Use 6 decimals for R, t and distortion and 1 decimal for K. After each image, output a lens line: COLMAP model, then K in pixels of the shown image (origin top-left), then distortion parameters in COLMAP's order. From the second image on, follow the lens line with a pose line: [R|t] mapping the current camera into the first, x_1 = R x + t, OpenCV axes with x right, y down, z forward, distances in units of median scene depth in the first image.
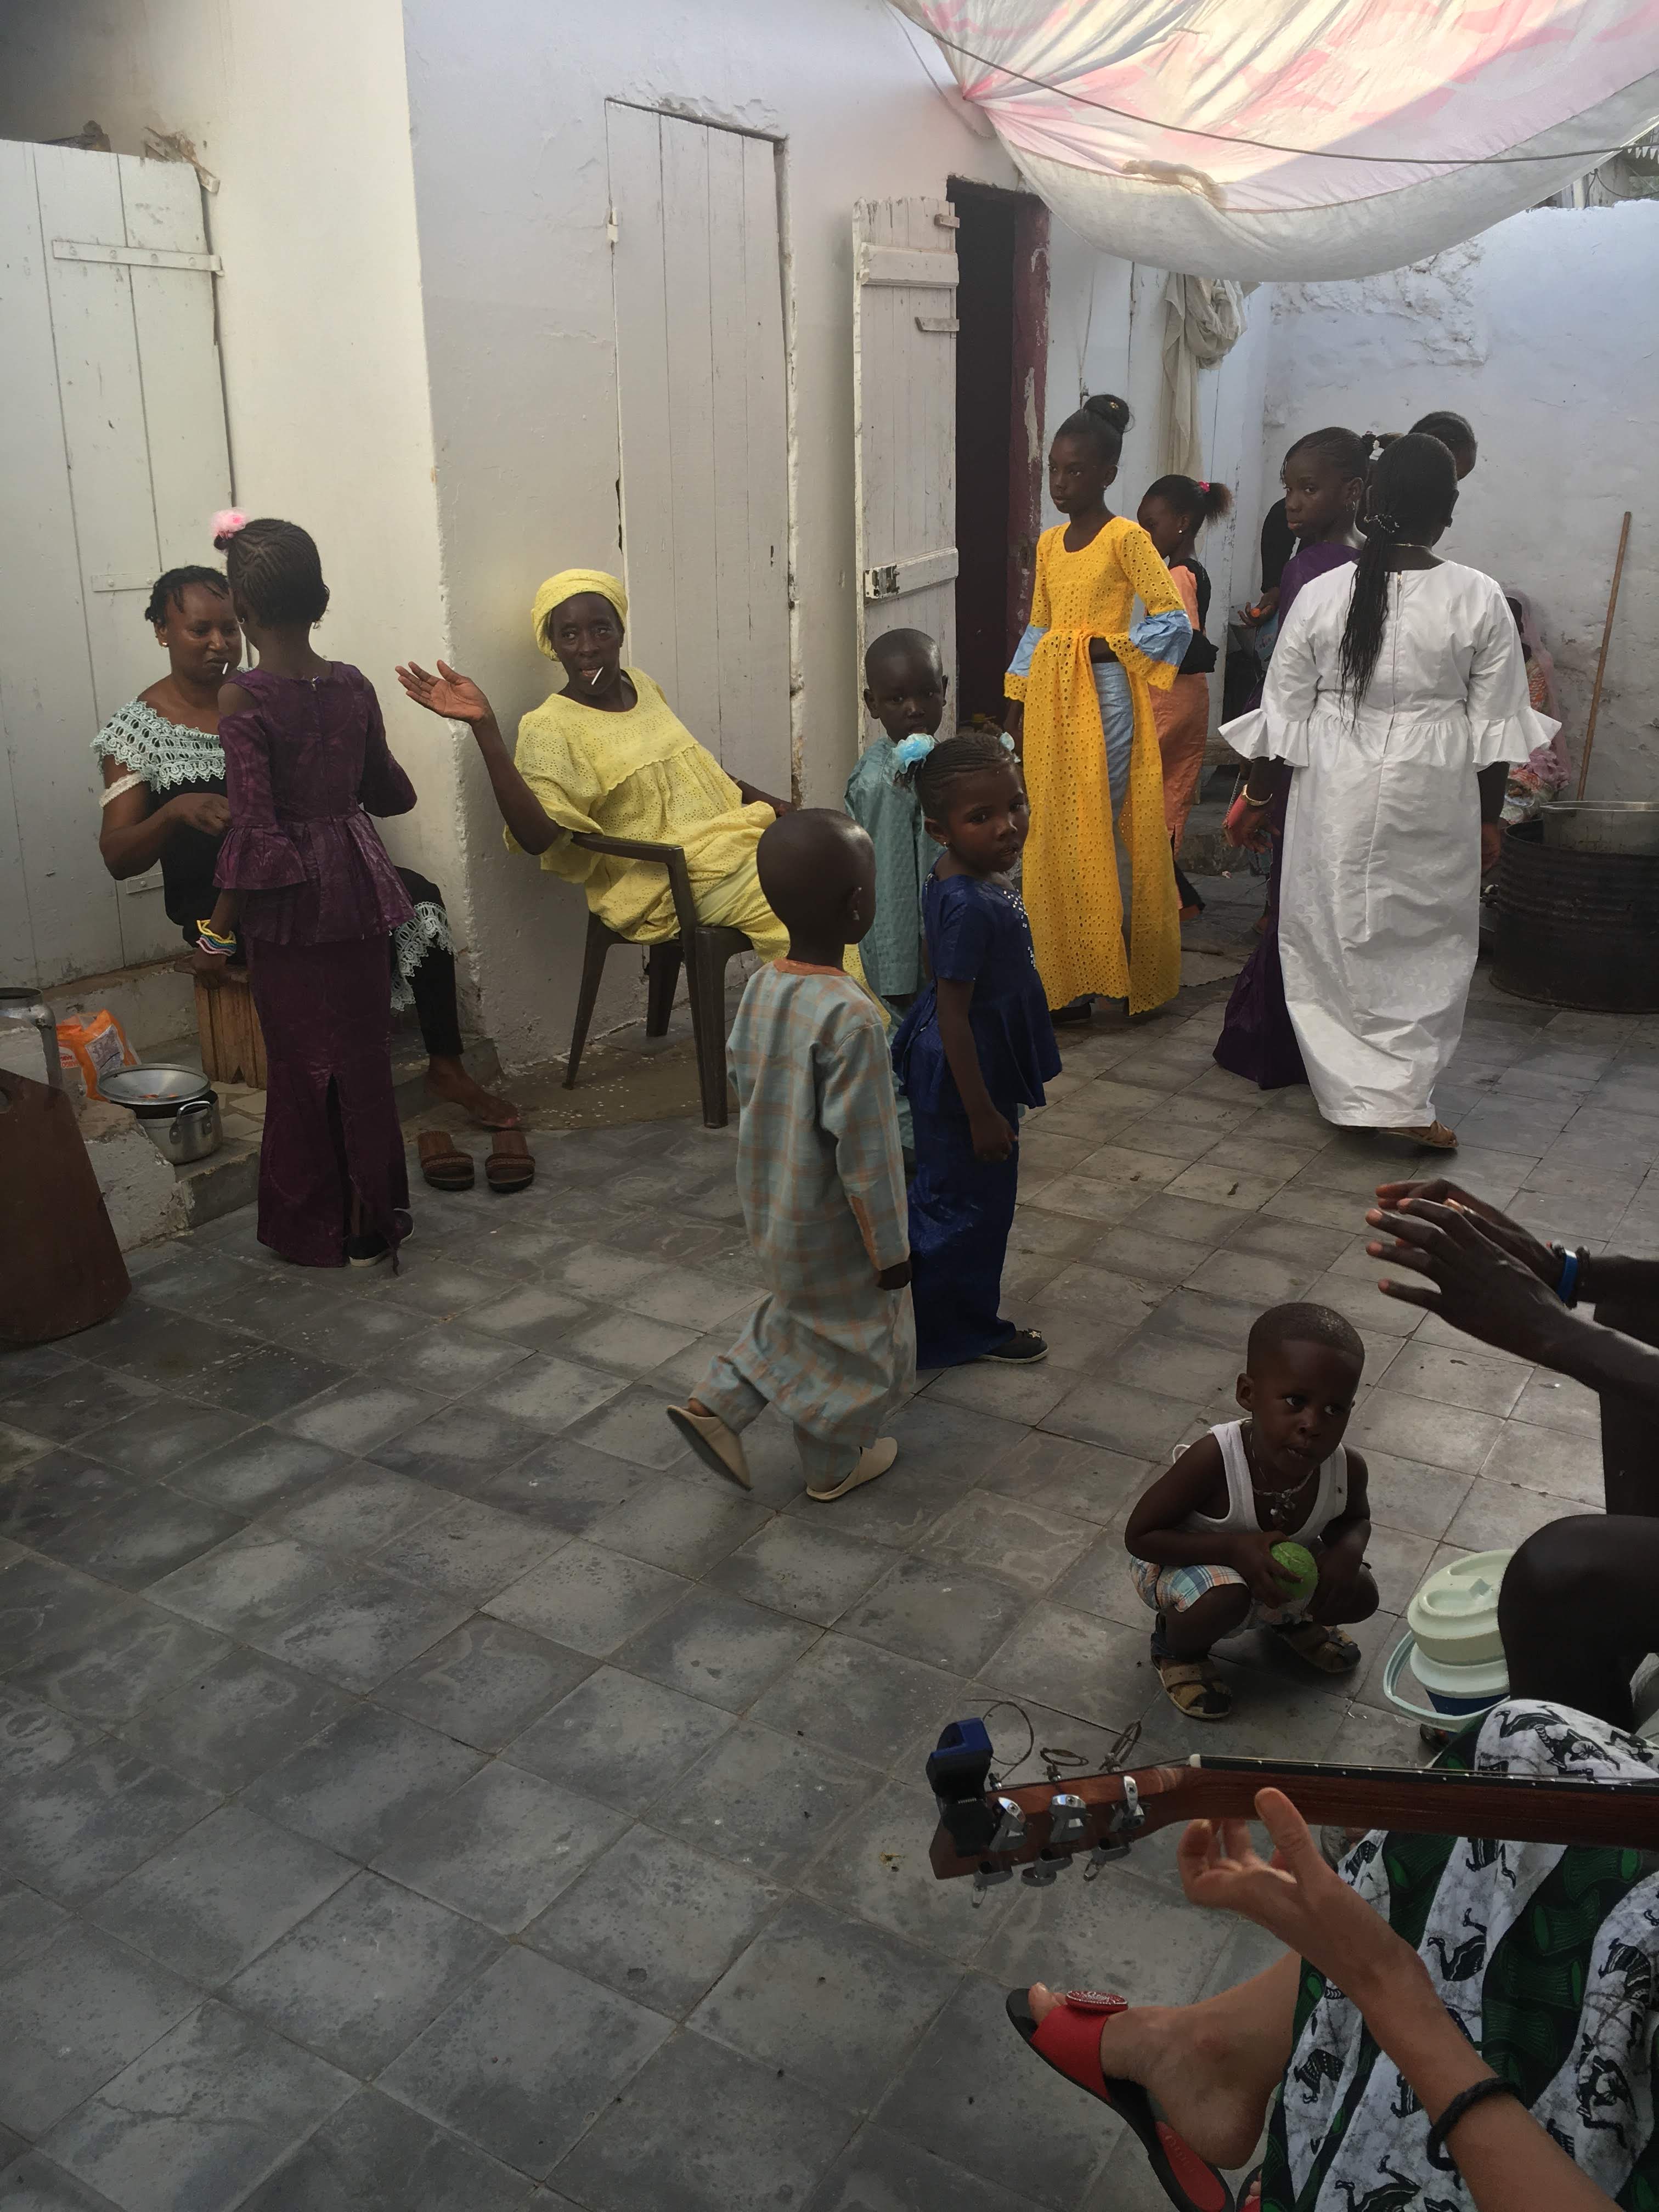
lens RADIAL K [[1888.3, 0, 823.2], [0, 1888.3, 1106.5], [0, 0, 1]] dist [0.059968, -0.088432]
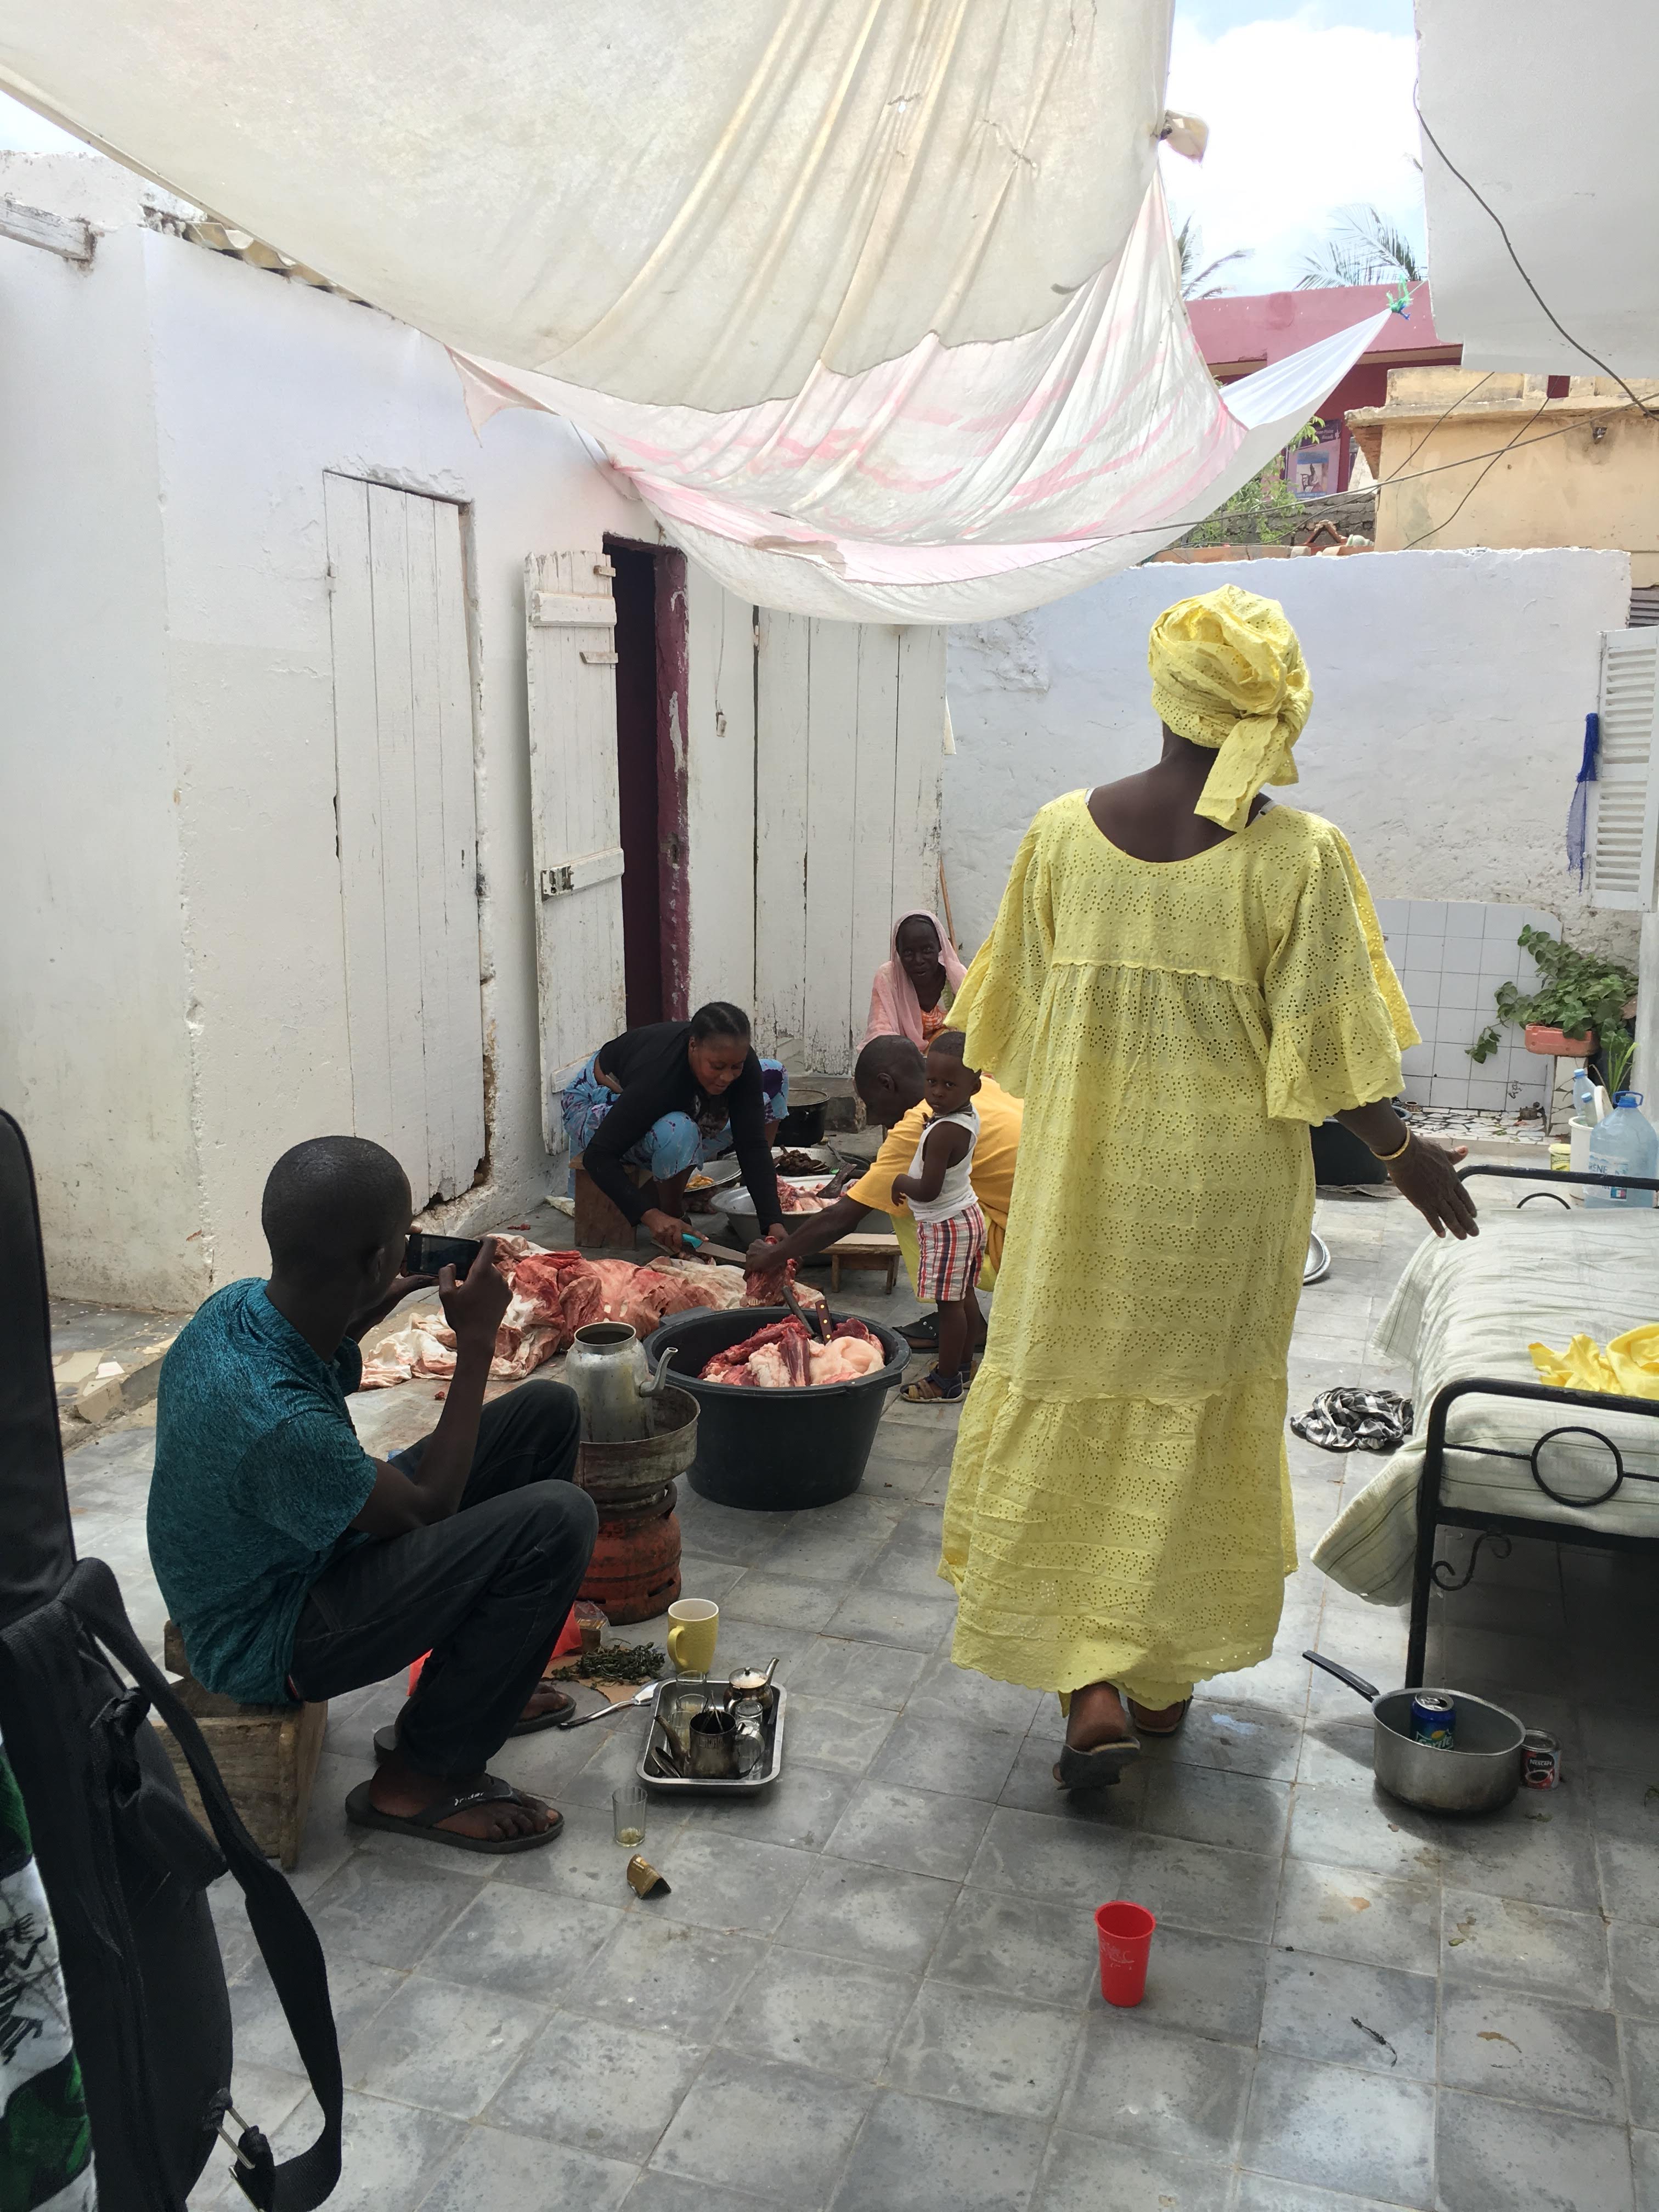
lens RADIAL K [[1888.3, 0, 836.6], [0, 1888.3, 1095.1], [0, 0, 1]] dist [0.059968, -0.088432]
pose [[0.973550, -0.029815, 0.226519, -0.166019], [0.061529, 0.989033, -0.134267, 0.006044], [-0.220032, 0.144653, 0.964708, -0.179803]]
